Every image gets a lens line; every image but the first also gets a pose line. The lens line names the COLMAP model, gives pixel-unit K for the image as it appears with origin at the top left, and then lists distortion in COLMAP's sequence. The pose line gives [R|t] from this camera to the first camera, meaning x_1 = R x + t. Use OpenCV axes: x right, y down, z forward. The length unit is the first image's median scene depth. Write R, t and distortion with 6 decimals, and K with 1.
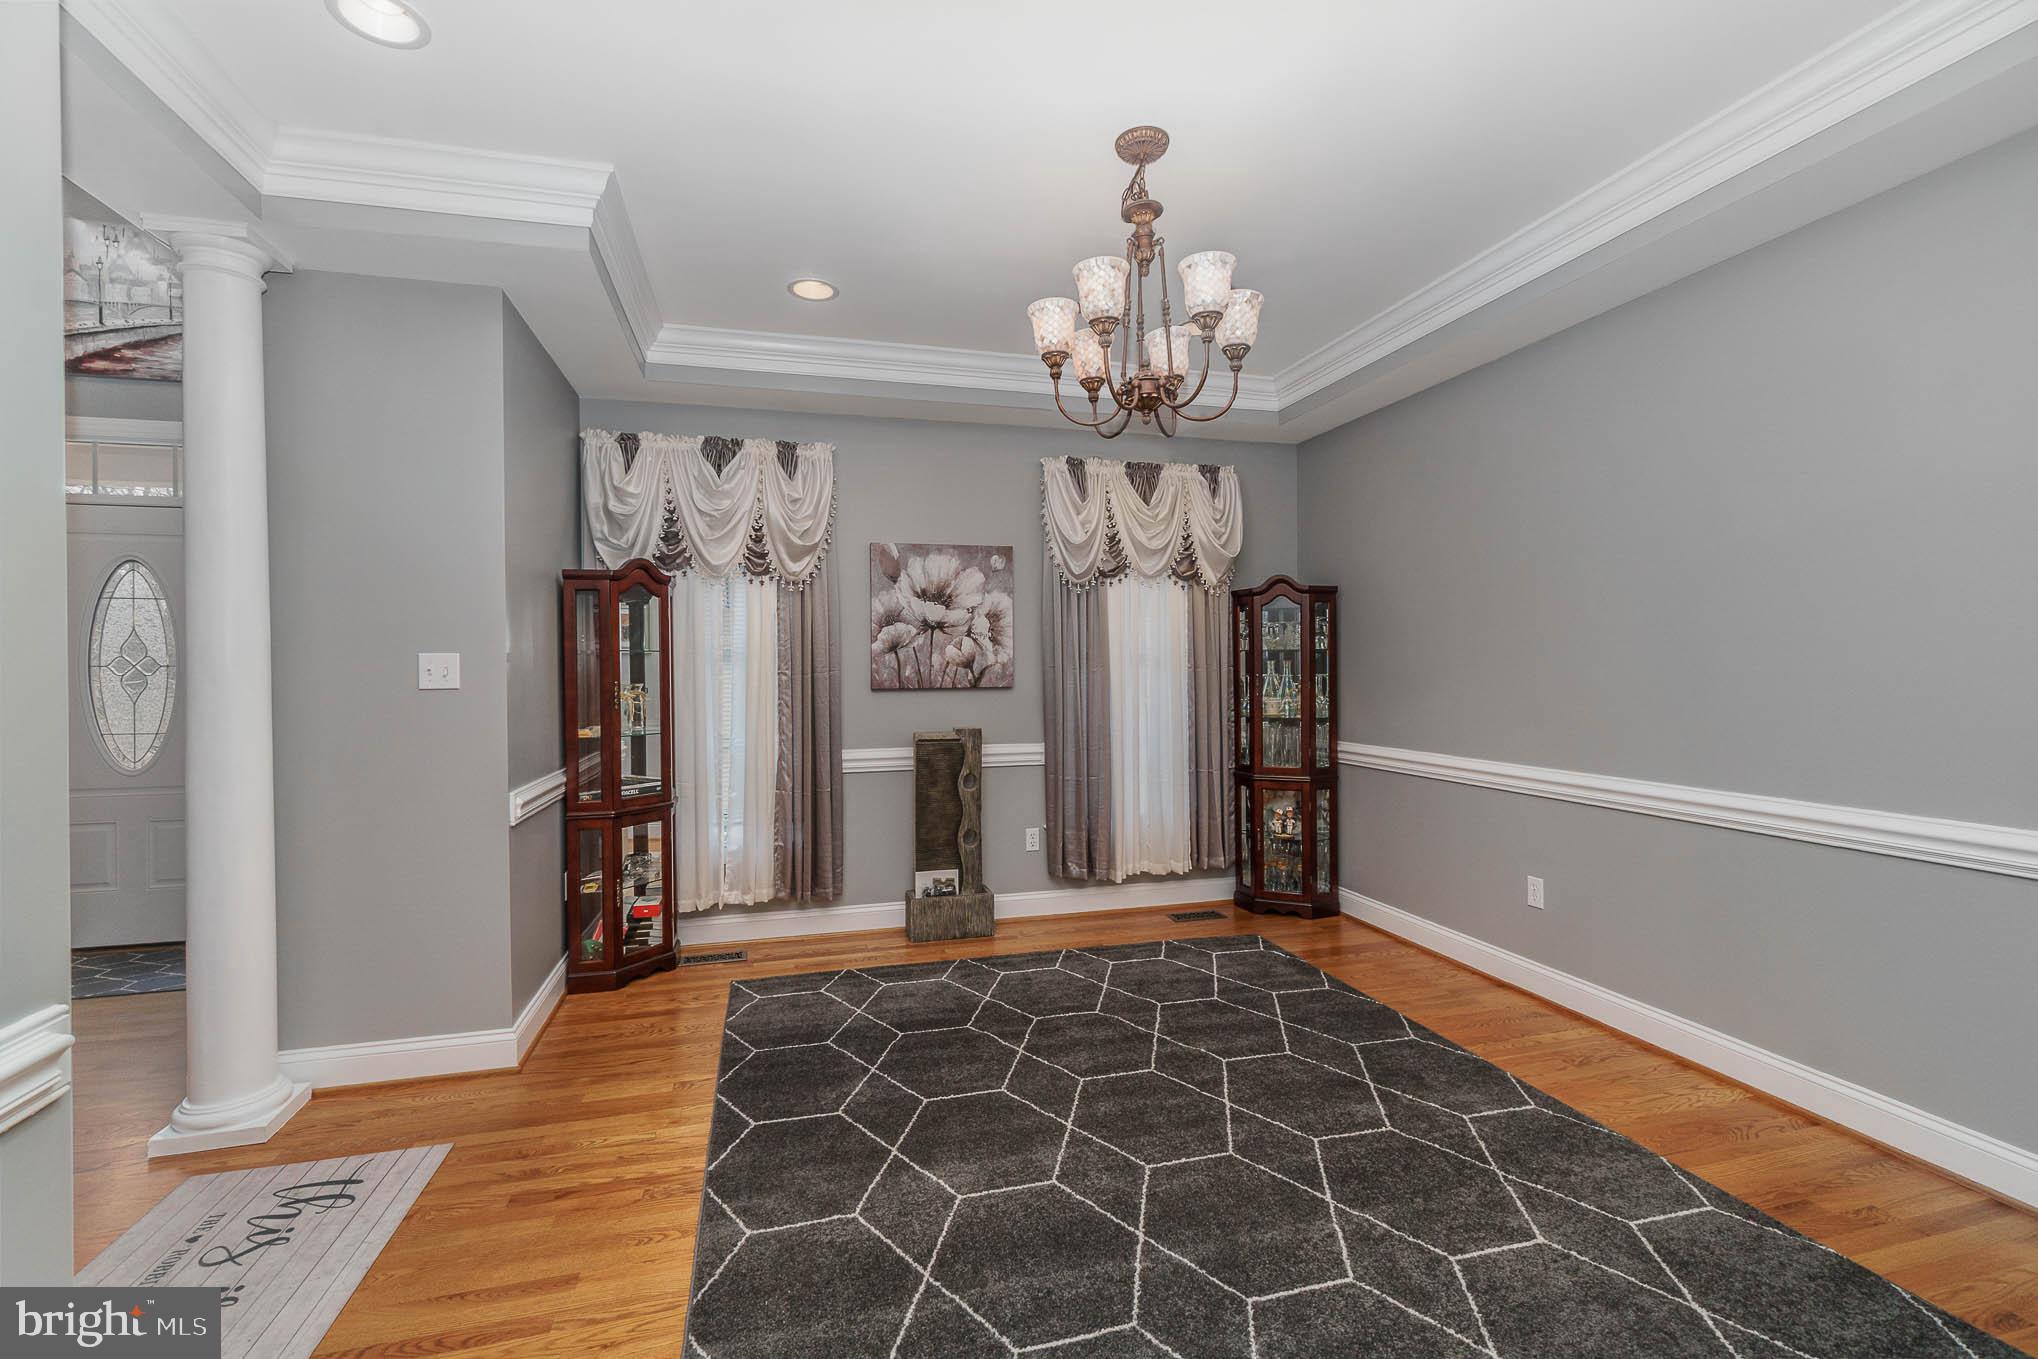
lens RADIAL K [[894.1, 0, 1015.1], [0, 894.1, 666.3], [0, 0, 1]] dist [-0.001591, 0.001481]
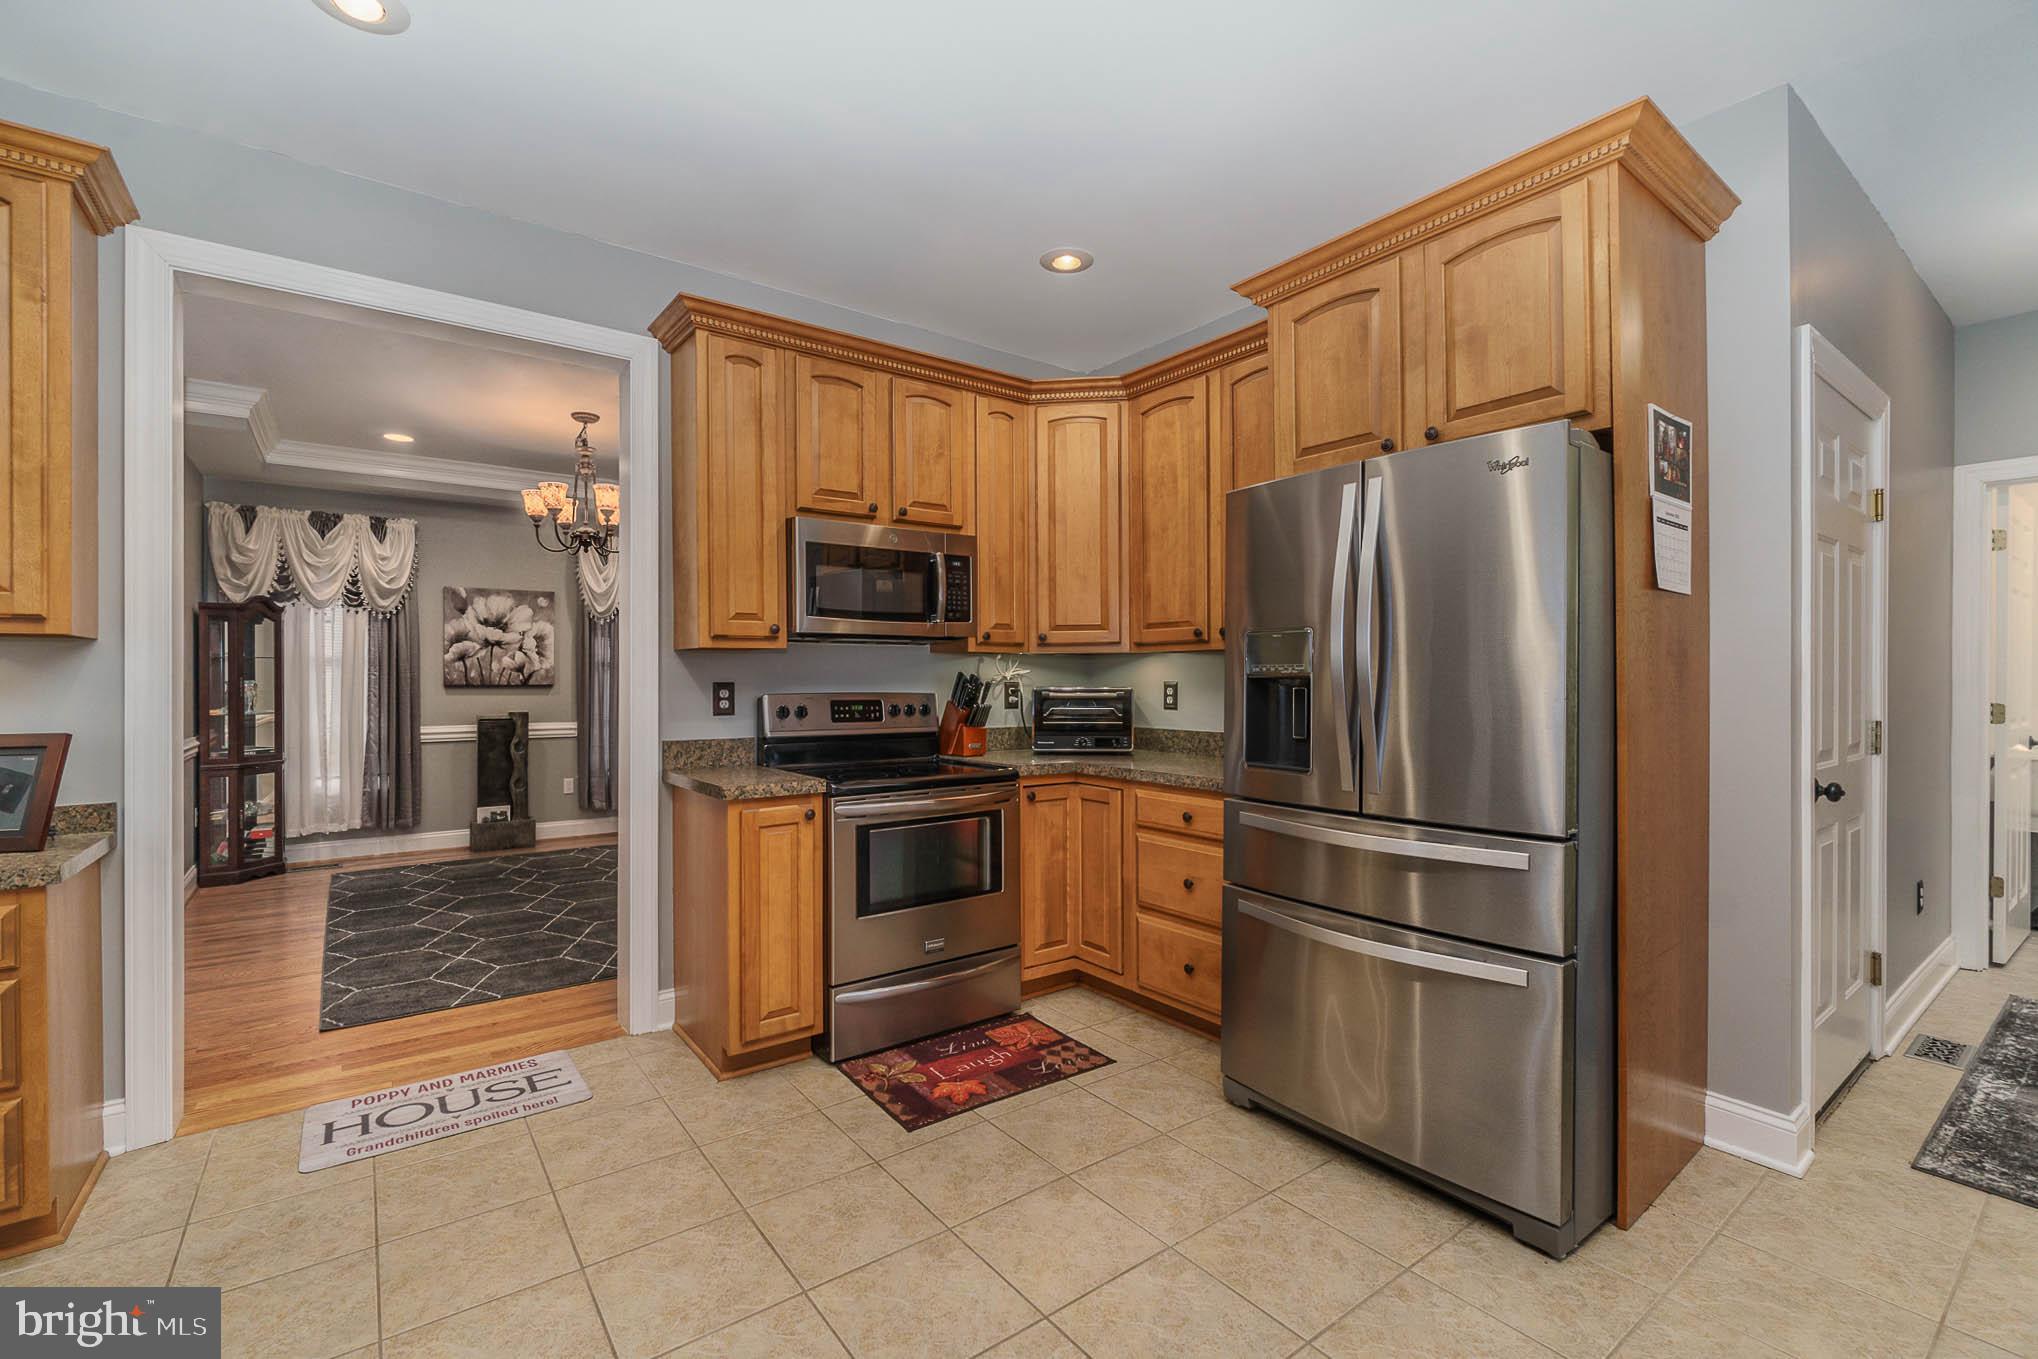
lens RADIAL K [[894.1, 0, 1014.8], [0, 894.1, 679.0], [0, 0, 1]] dist [-0.001591, 0.001481]
pose [[0.929362, 0.011123, 0.369002, 0.172635], [-0.014679, 0.999869, 0.006832, -0.009059], [-0.368878, -0.011766, 0.929403, -0.729308]]
